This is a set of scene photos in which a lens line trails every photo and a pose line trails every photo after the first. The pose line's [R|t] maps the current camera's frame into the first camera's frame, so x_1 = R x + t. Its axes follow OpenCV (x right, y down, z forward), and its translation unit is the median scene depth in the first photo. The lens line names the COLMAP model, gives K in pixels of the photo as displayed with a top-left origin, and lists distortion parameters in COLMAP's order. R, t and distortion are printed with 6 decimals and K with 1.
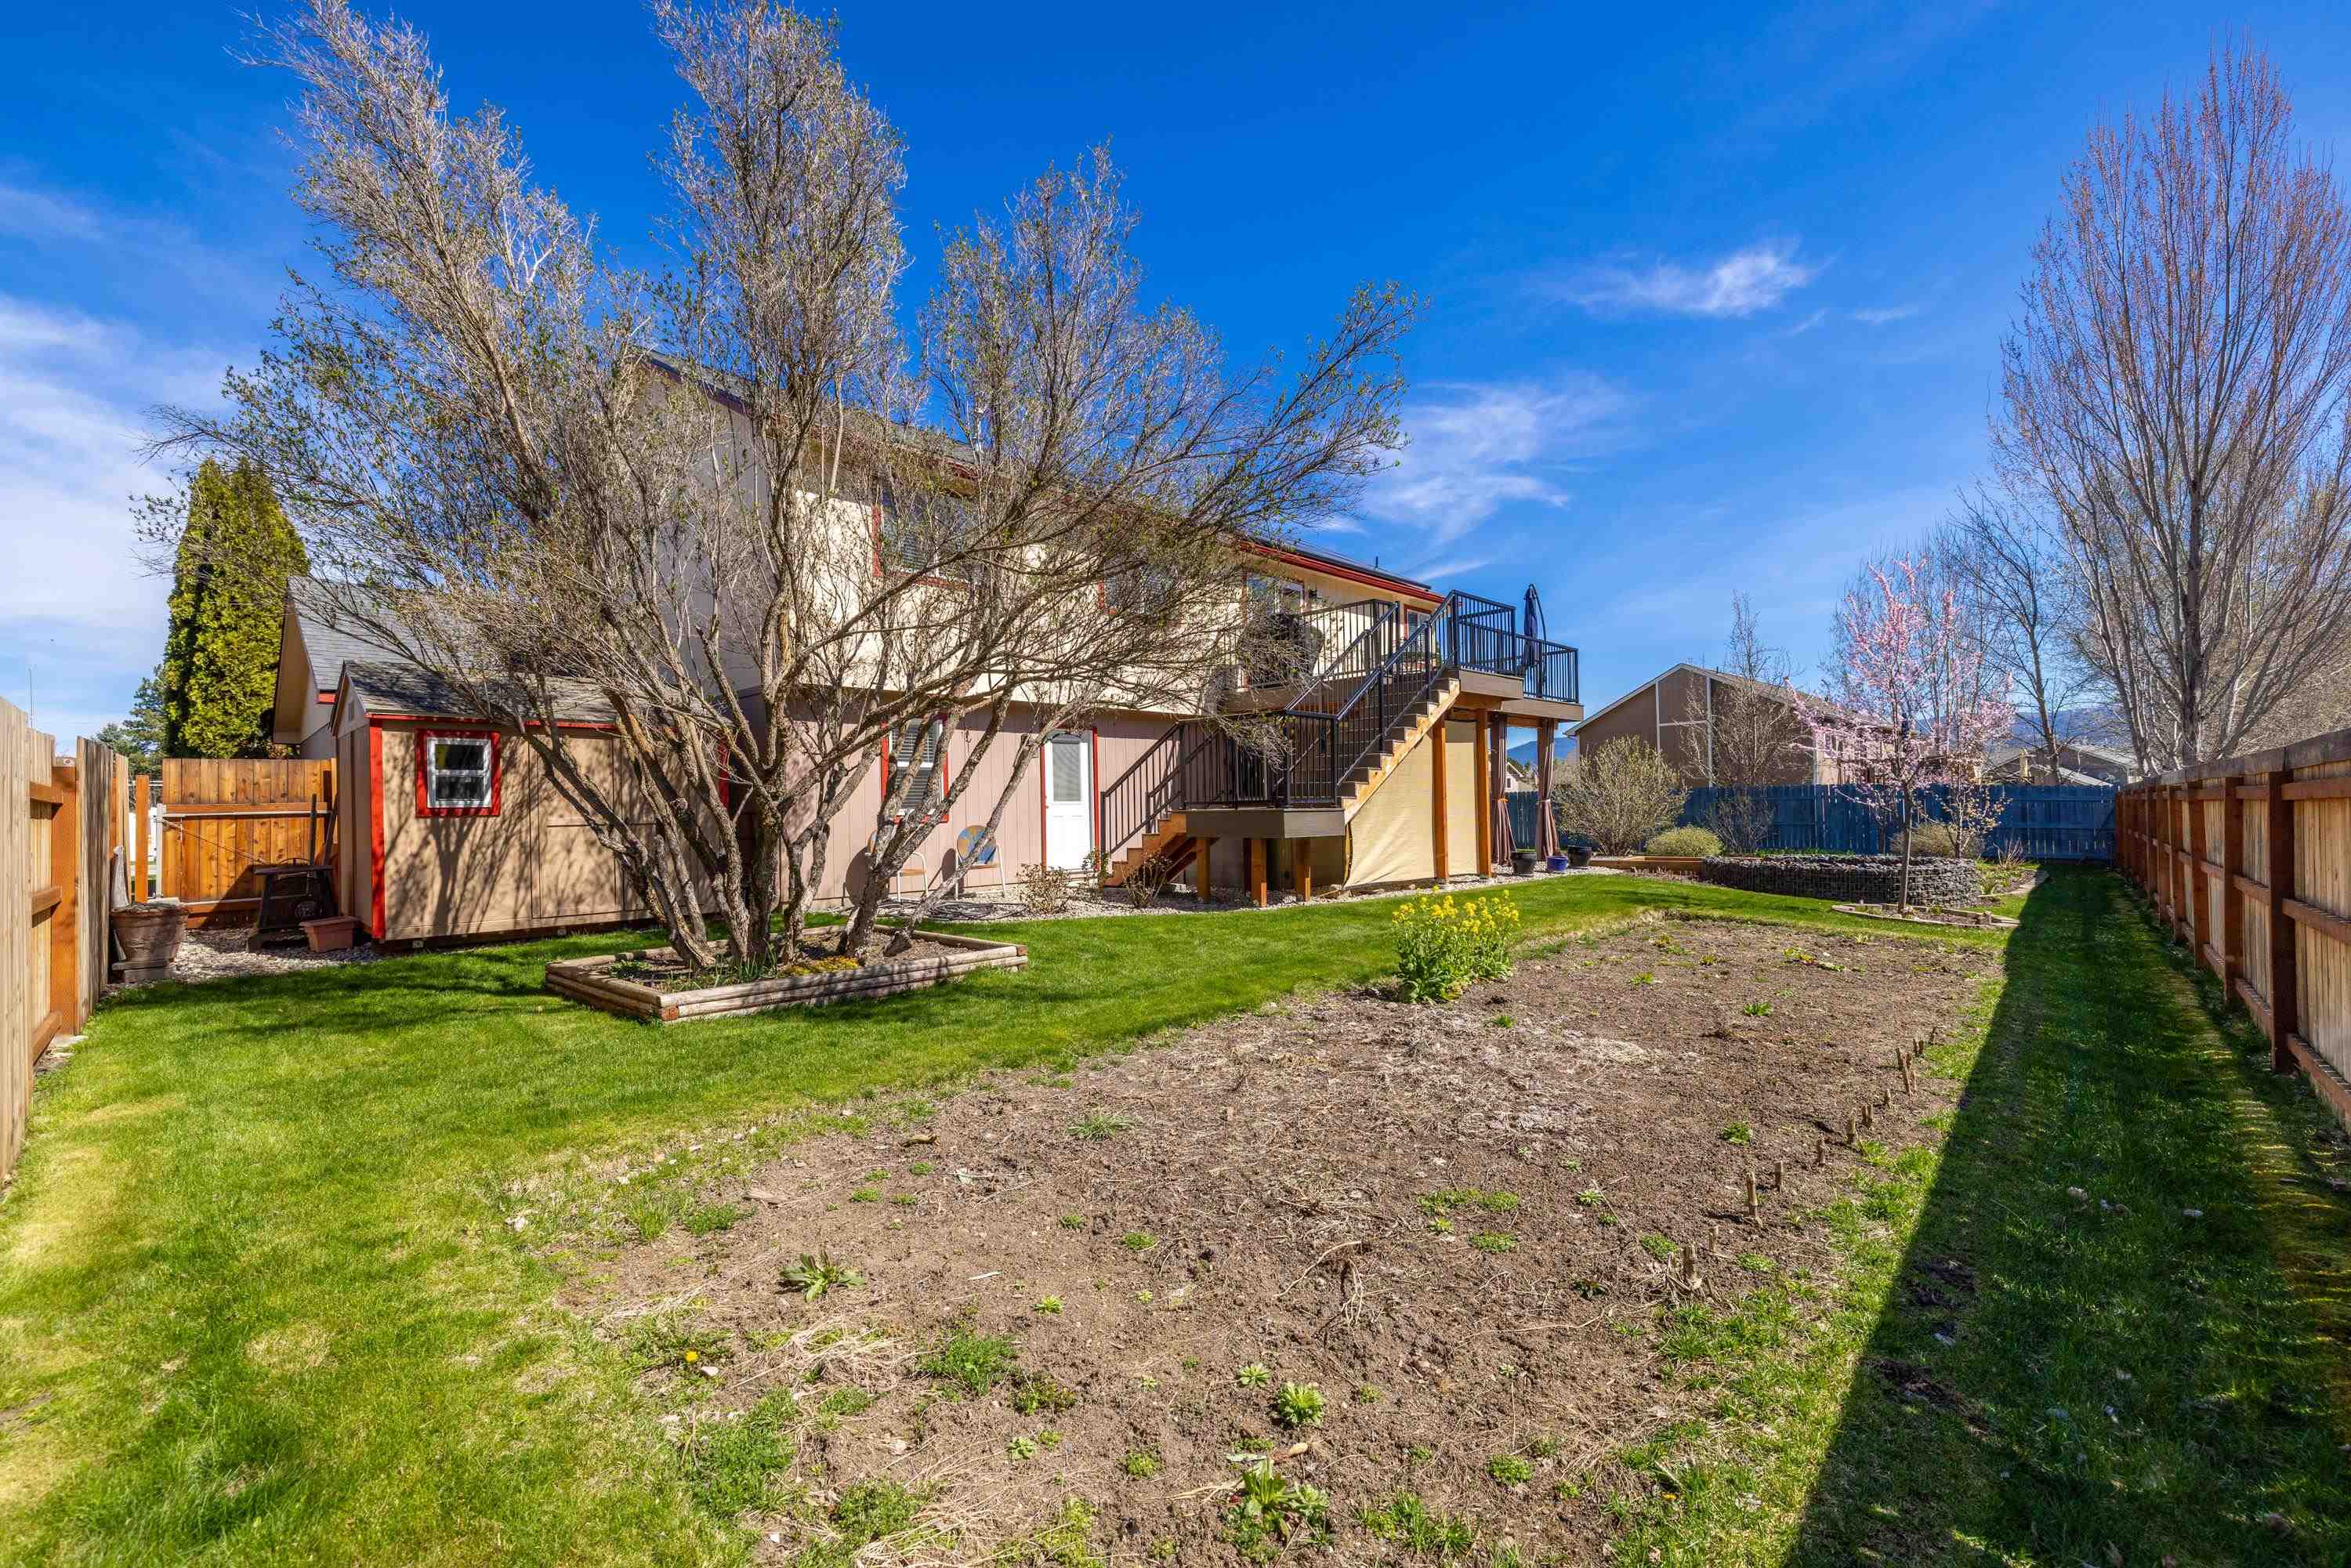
lens RADIAL K [[993.8, 0, 1189.2], [0, 993.8, 787.4], [0, 0, 1]] dist [0.002691, 0.000404]
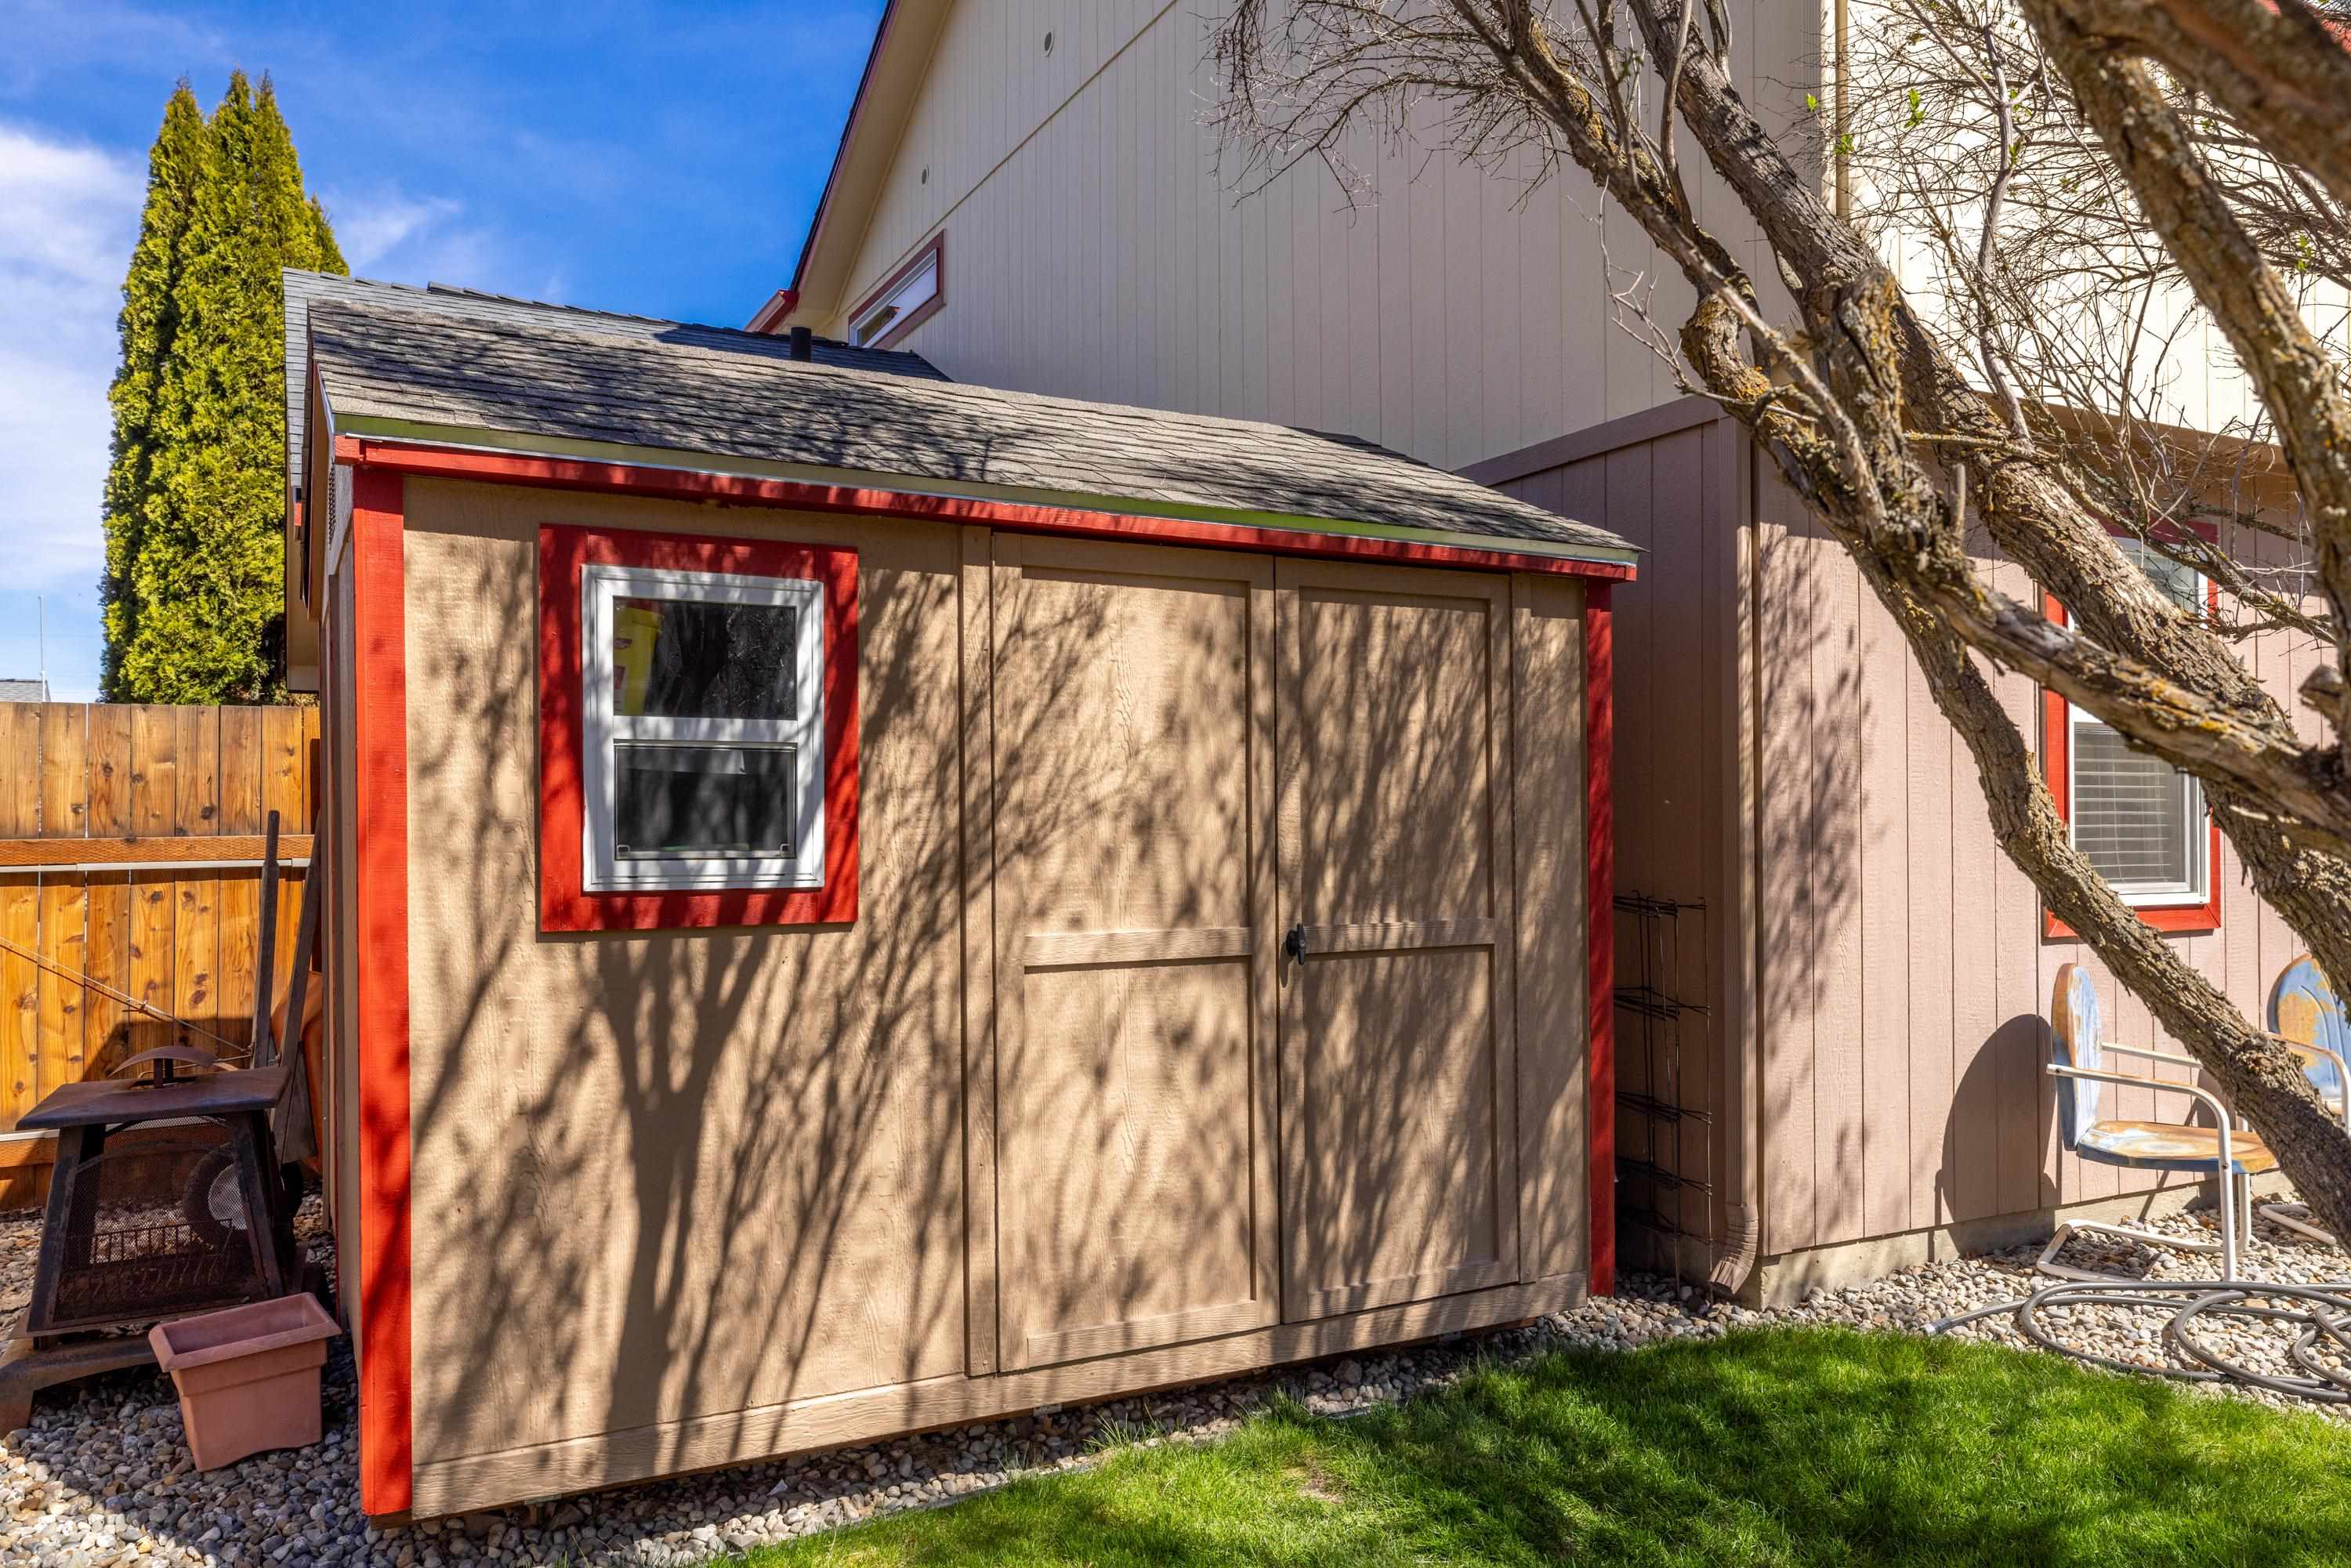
lens RADIAL K [[1636.1, 0, 1171.5], [0, 1636.1, 788.1], [0, 0, 1]] dist [0.000324, -0.001959]
pose [[0.956419, 0.005381, -0.291949, -0.514931], [-0.005398, 0.999985, 0.000746, -0.002795], [0.291948, 0.000863, 0.956434, 0.665145]]
